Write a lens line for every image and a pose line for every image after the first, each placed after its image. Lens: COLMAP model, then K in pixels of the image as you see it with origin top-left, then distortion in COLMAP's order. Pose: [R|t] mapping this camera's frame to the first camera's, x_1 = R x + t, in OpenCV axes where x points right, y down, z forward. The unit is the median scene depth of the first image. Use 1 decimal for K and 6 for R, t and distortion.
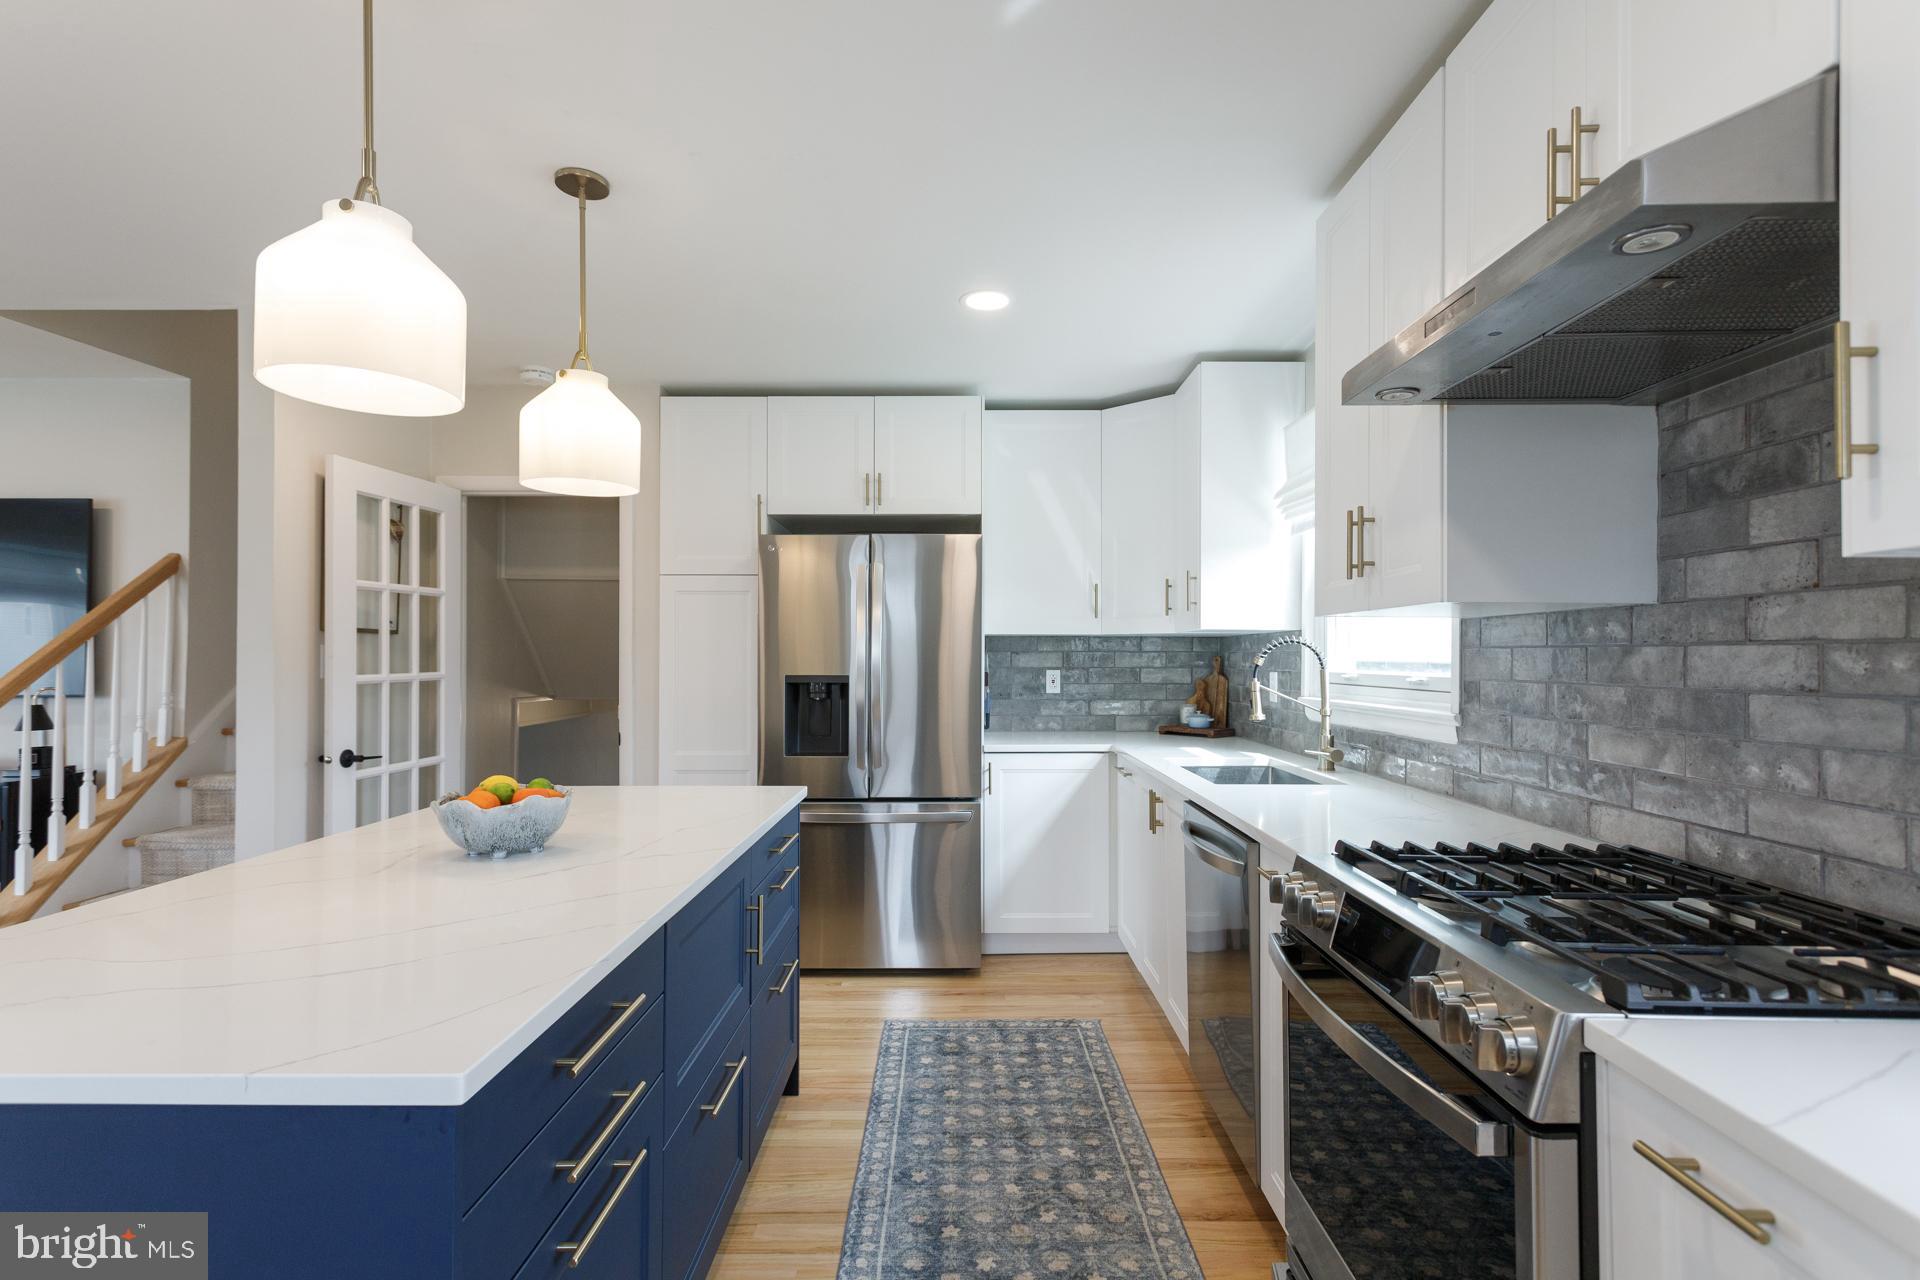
lens RADIAL K [[920.1, 0, 952.3], [0, 920.1, 633.3], [0, 0, 1]] dist [0.020047, -0.001043]
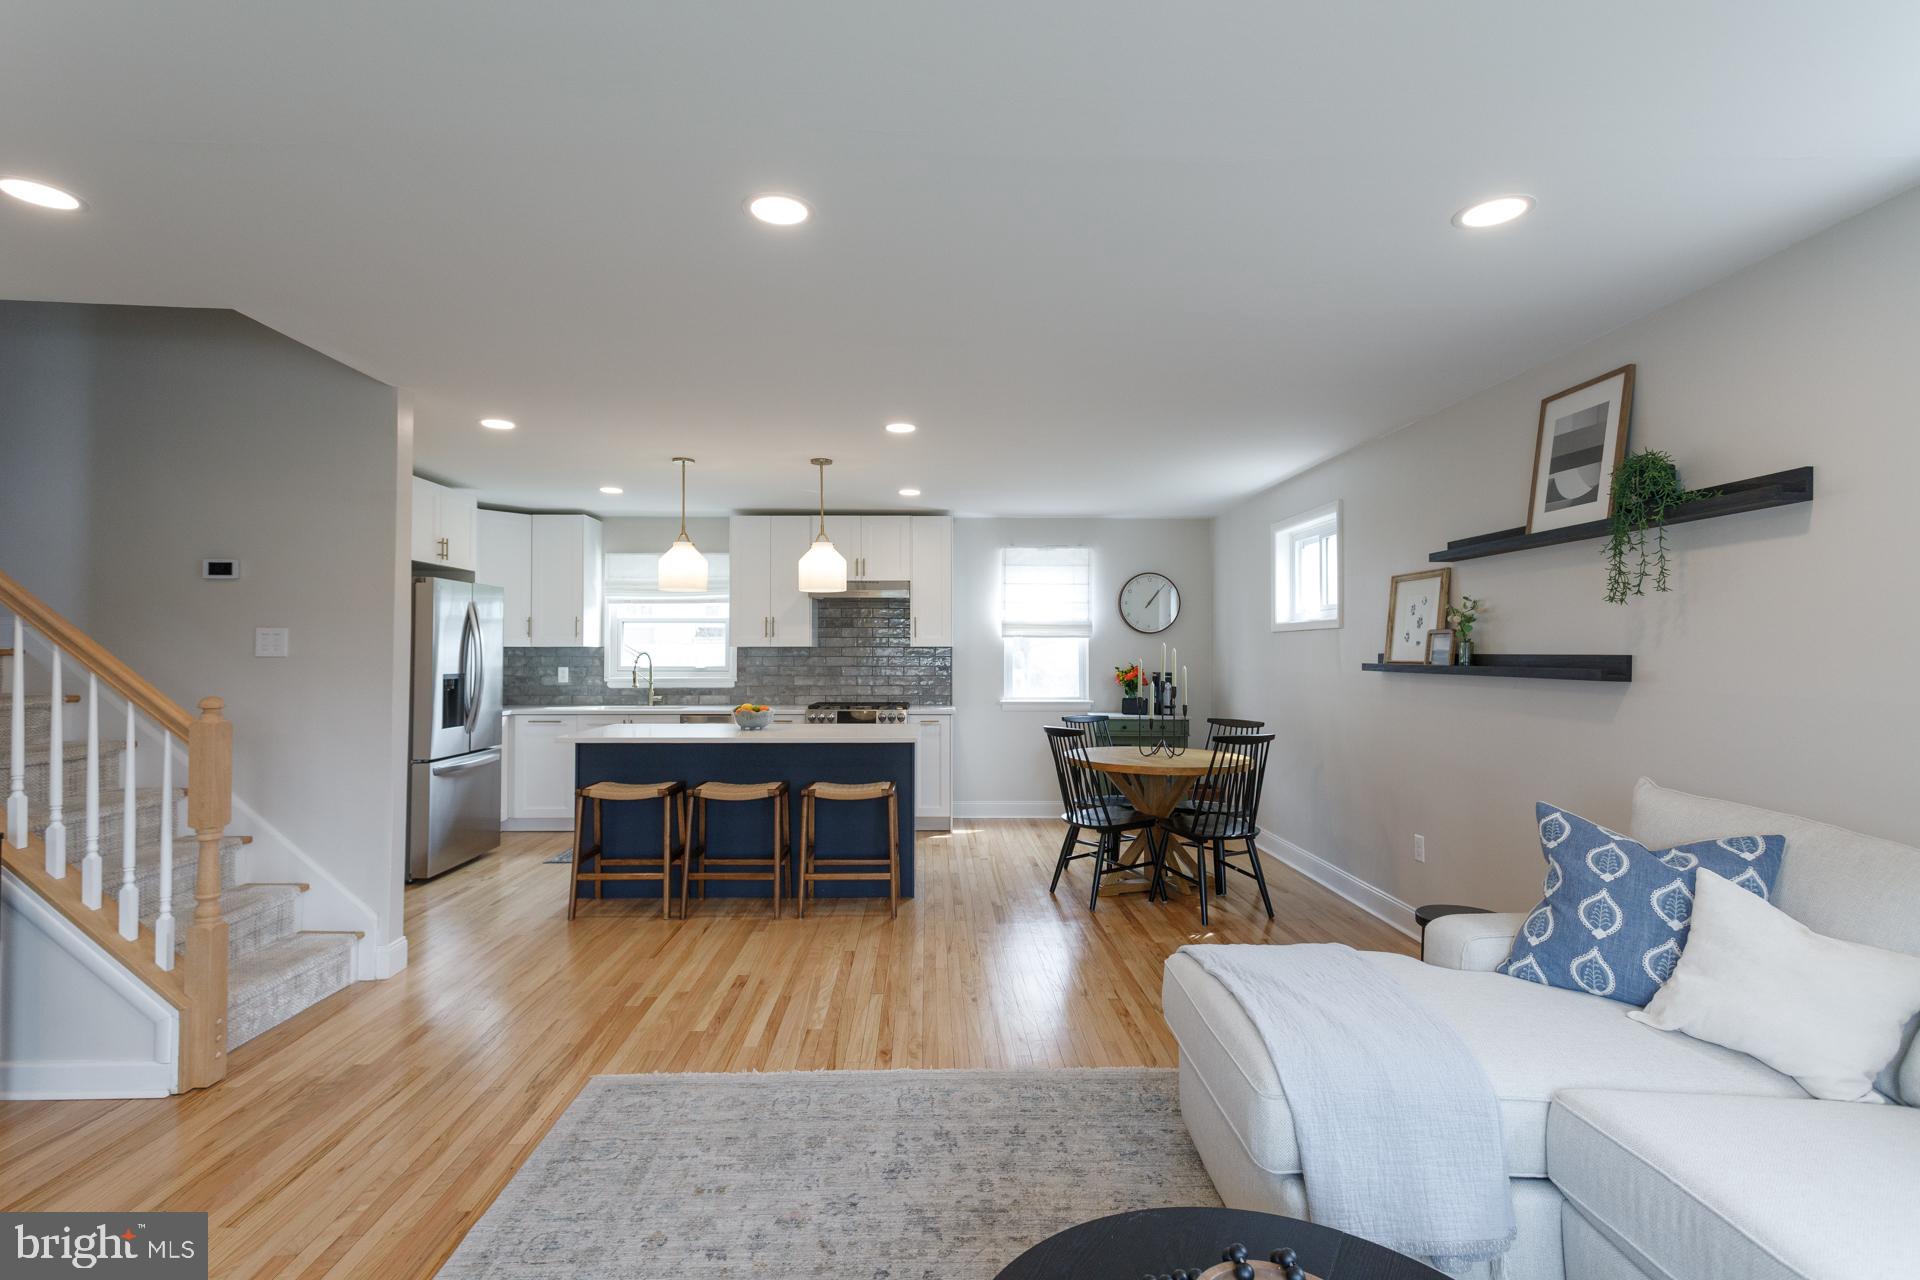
lens RADIAL K [[920.1, 0, 951.3], [0, 920.1, 642.0], [0, 0, 1]] dist [0.020047, -0.001043]
pose [[-0.040736, 0.013101, 0.999084, -2.161104], [-0.025290, 0.999580, -0.014138, -0.006958], [-0.998850, -0.025843, -0.040388, 0.319975]]
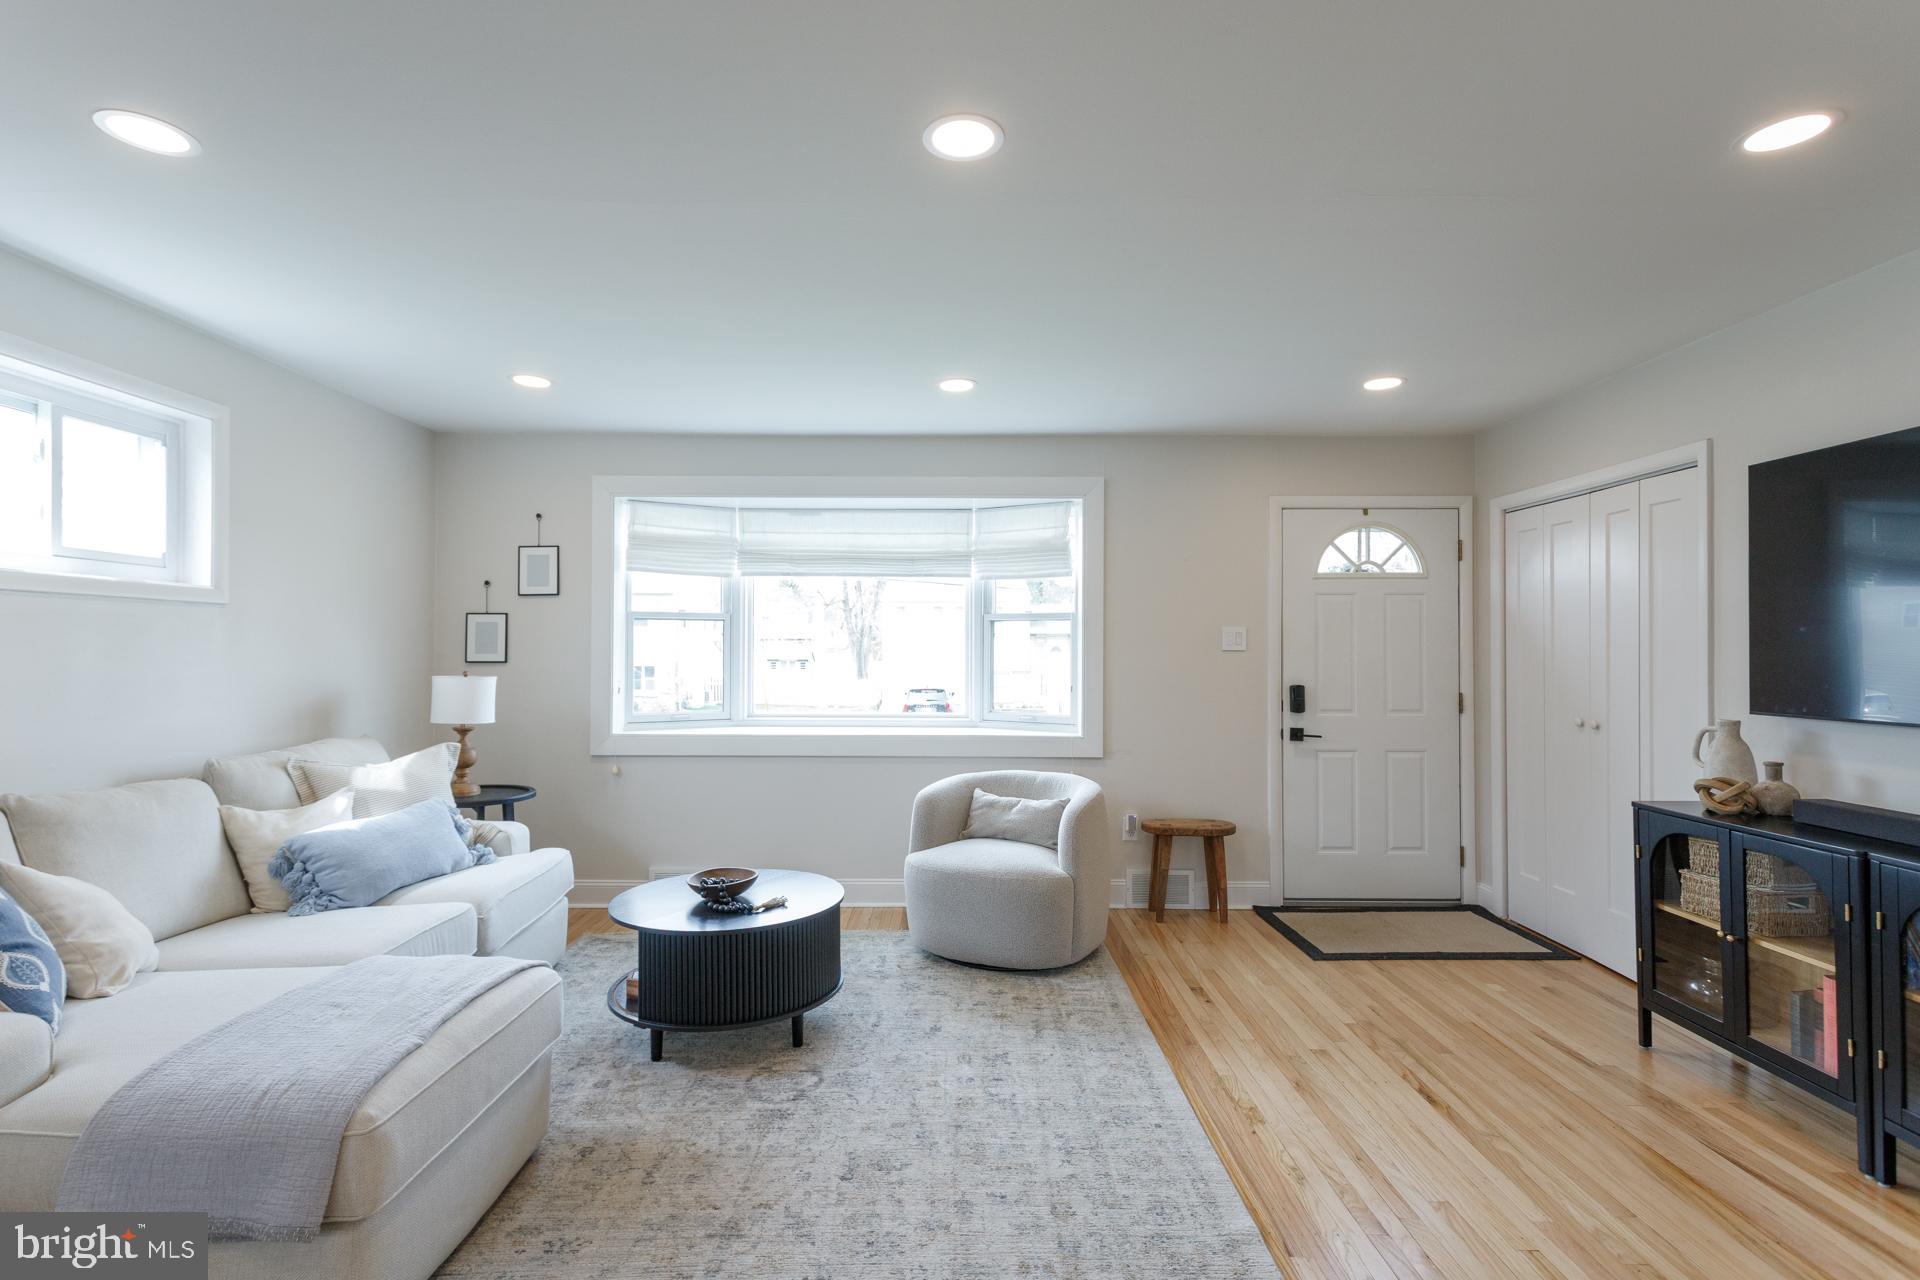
lens RADIAL K [[920.1, 0, 949.5], [0, 920.1, 641.8], [0, 0, 1]] dist [0.020047, -0.001043]
pose [[0.013850, -0.008954, -0.999864, -0.678224], [0.019793, 0.999766, -0.008679, 0.001775], [0.999708, -0.019670, 0.014024, 0.417041]]
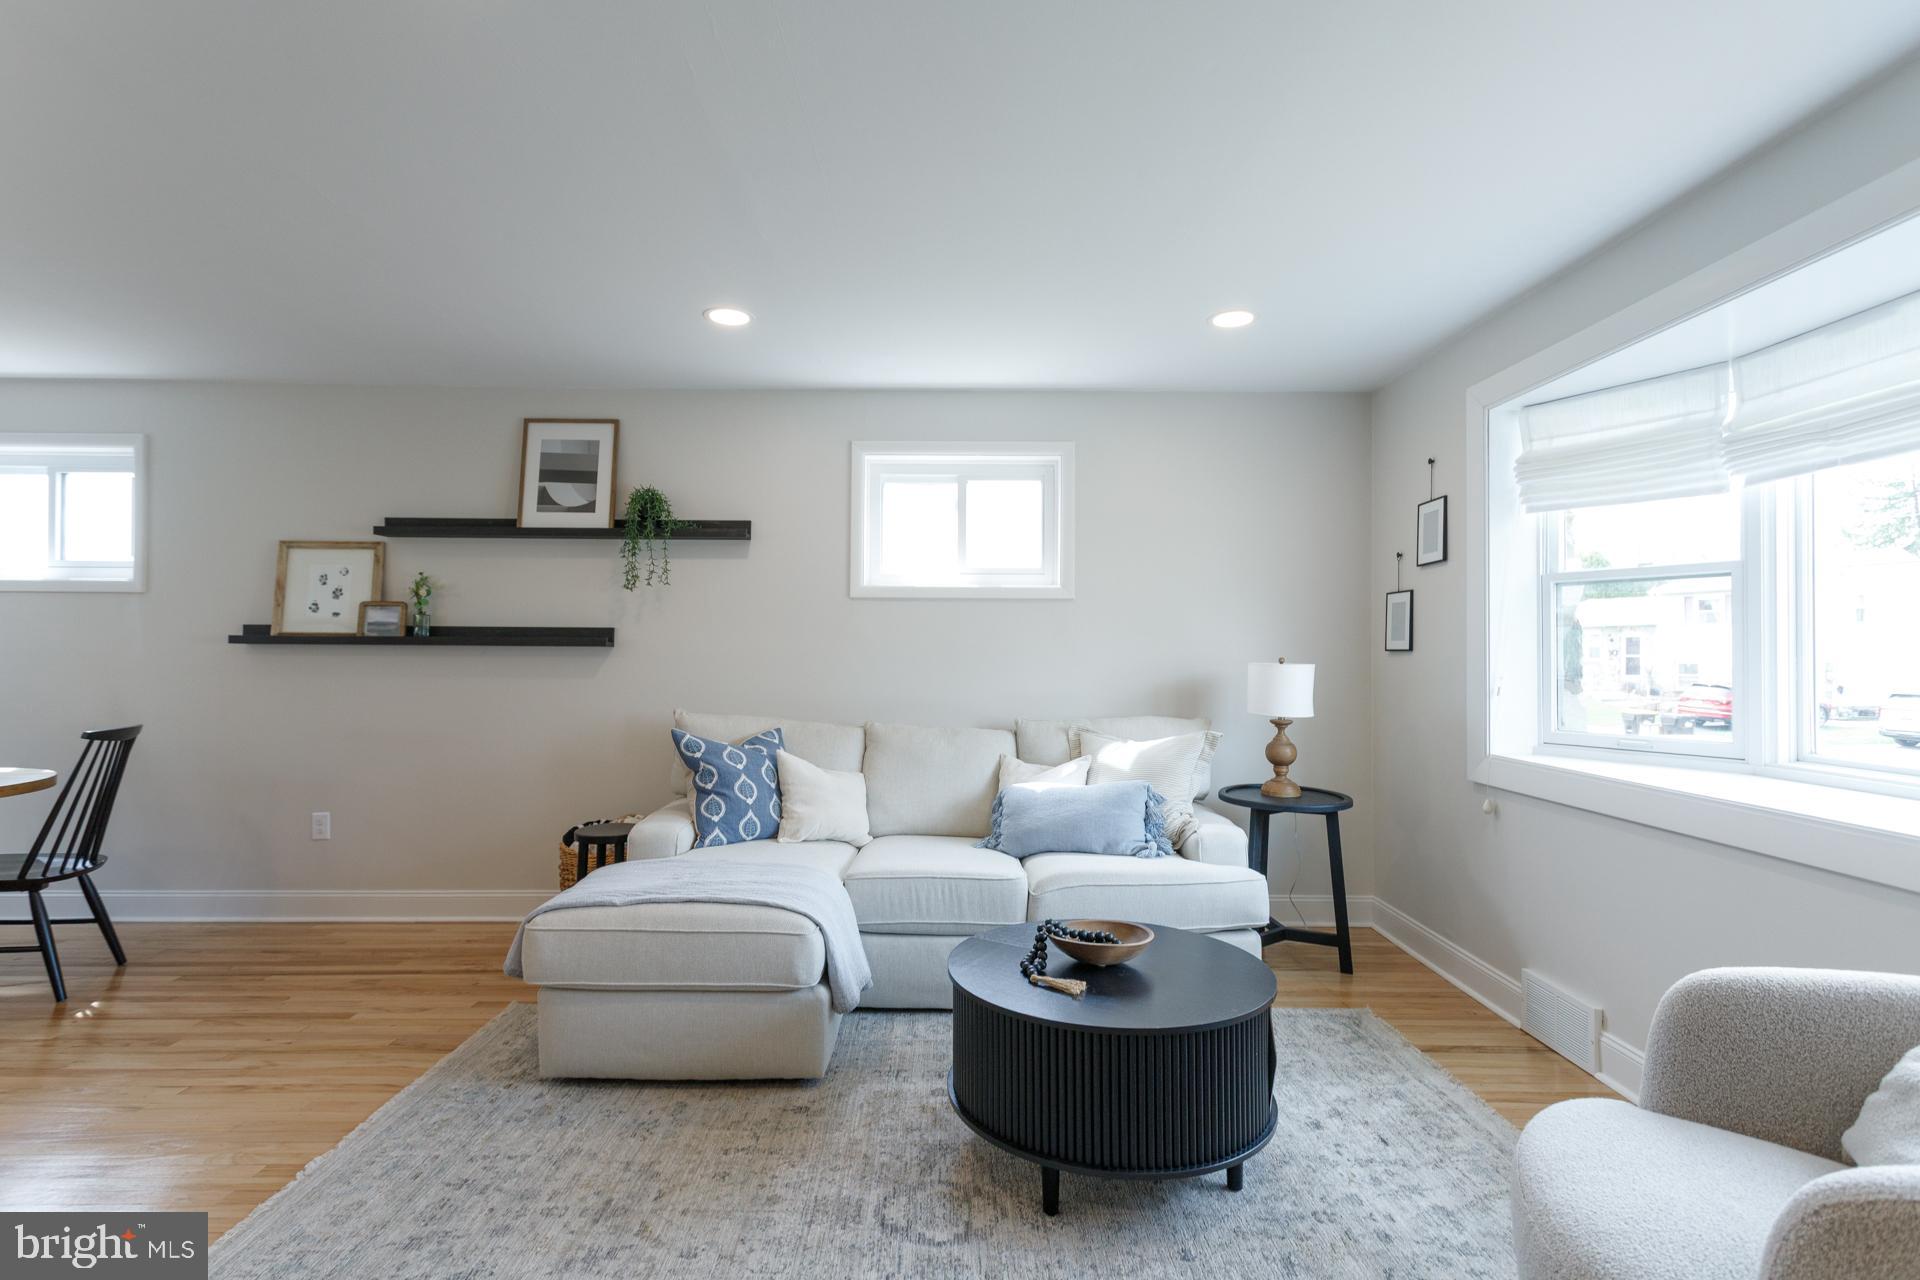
lens RADIAL K [[920.1, 0, 939.1], [0, 920.1, 634.8], [0, 0, 1]] dist [0.020047, -0.001043]
pose [[-0.999961, -0.005122, -0.007260, -1.641162], [-0.004787, 0.998955, -0.045454, 0.048046], [0.007485, -0.045418, -0.998940, 0.961519]]
